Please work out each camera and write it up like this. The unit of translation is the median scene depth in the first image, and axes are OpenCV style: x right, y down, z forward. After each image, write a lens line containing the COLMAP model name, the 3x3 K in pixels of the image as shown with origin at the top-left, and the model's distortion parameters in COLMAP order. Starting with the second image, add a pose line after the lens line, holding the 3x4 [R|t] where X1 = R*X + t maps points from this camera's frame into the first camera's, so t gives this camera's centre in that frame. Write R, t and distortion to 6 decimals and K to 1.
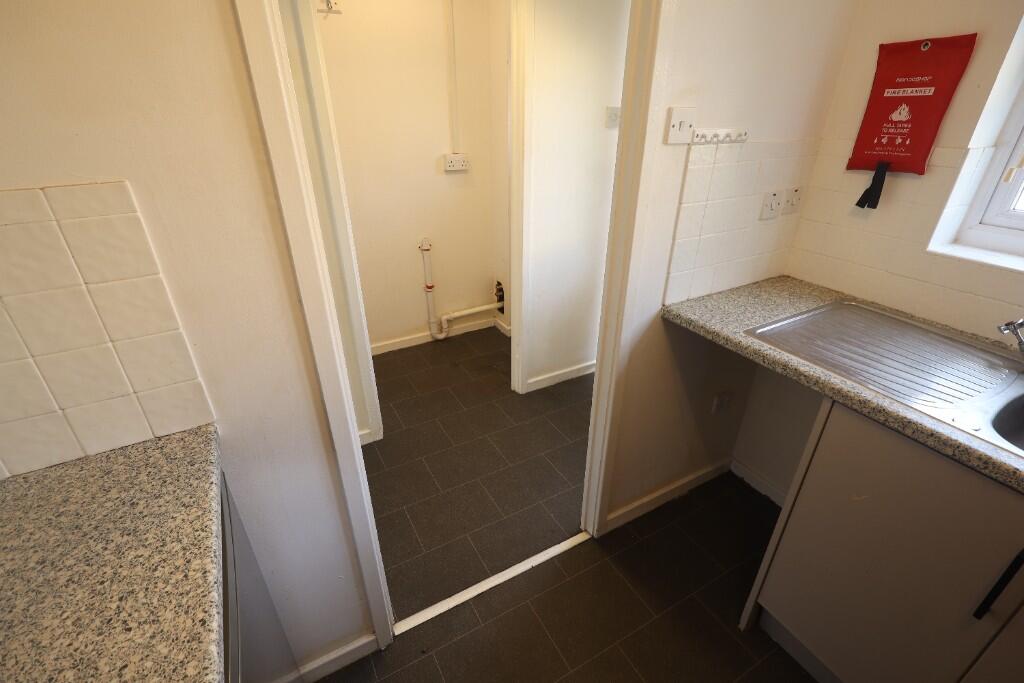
lens RADIAL K [[469.8, 0, 512.0], [0, 469.8, 341.5], [0, 0, 1]] dist [-0.001210, -0.000178]
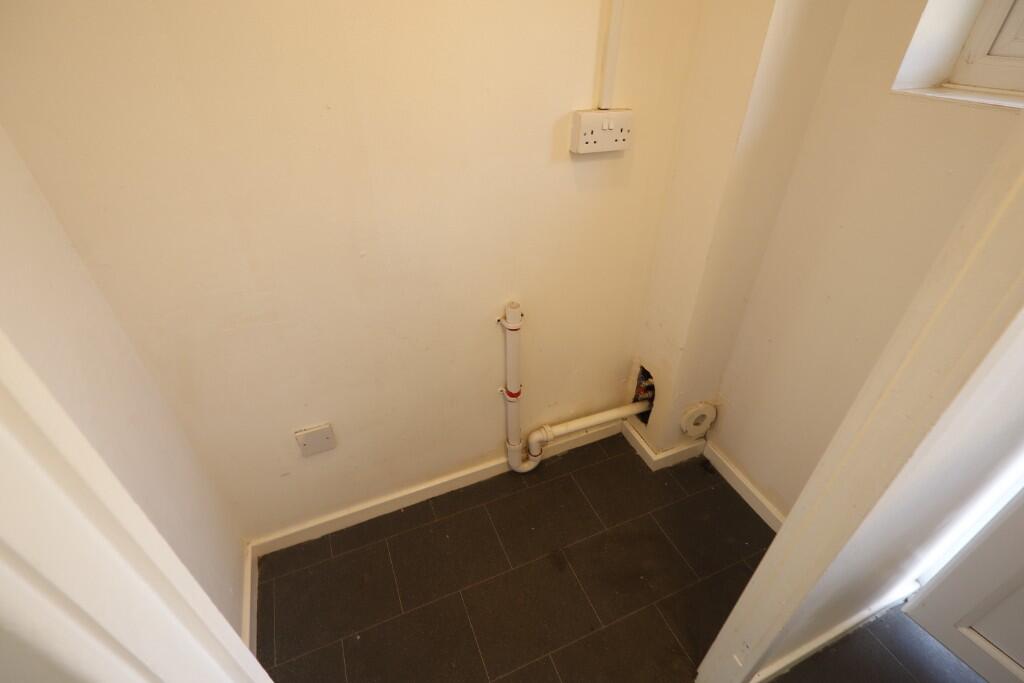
lens RADIAL K [[469.8, 0, 512.0], [0, 469.8, 341.5], [0, 0, 1]] dist [-0.001210, -0.000178]
pose [[0.993474, 0.066585, -0.092610, -0.134458], [-0.053040, 0.988485, 0.141718, -0.236297], [0.100979, -0.135881, 0.985566, 0.524587]]
